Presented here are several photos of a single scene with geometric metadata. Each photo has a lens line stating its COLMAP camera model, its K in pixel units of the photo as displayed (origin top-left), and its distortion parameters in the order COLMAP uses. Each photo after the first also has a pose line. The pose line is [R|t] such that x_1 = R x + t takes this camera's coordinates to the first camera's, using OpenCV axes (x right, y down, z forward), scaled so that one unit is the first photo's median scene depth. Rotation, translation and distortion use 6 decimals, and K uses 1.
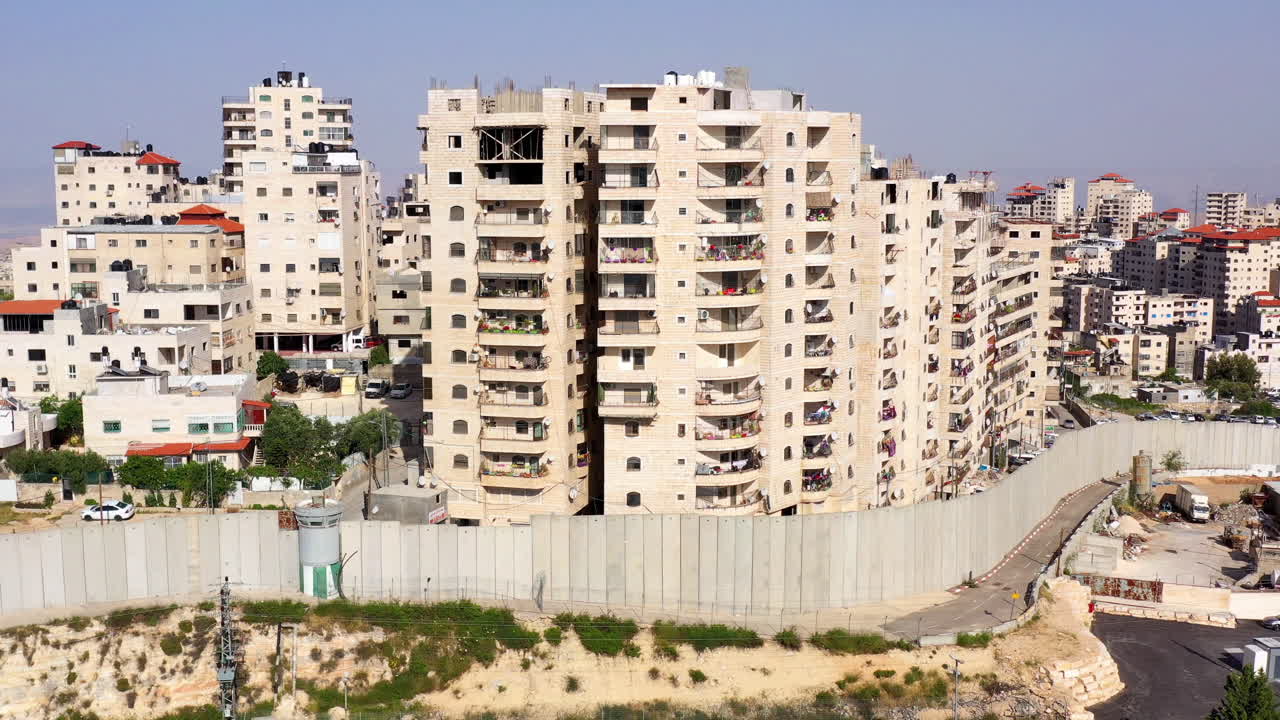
lens RADIAL K [[1420.4, 0, 640.0], [0, 1420.4, 360.0], [0, 0, 1]] dist [-0.018172, -0.014123]
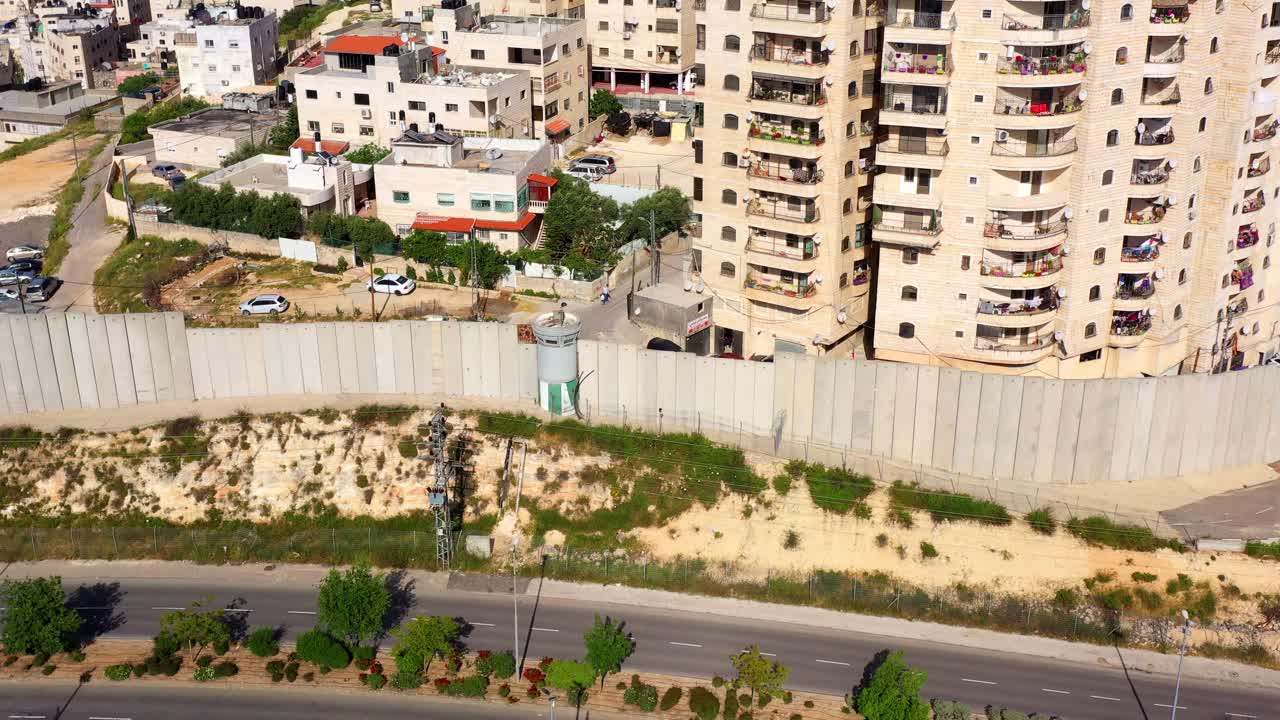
lens RADIAL K [[1420.4, 0, 640.0], [0, 1420.4, 360.0], [0, 0, 1]] dist [-0.018172, -0.014123]
pose [[0.945478, 0.119900, -0.302811, 0.113561], [-0.039511, 0.965127, 0.258782, -0.114360], [0.323279, -0.232708, 0.917244, 0.105153]]
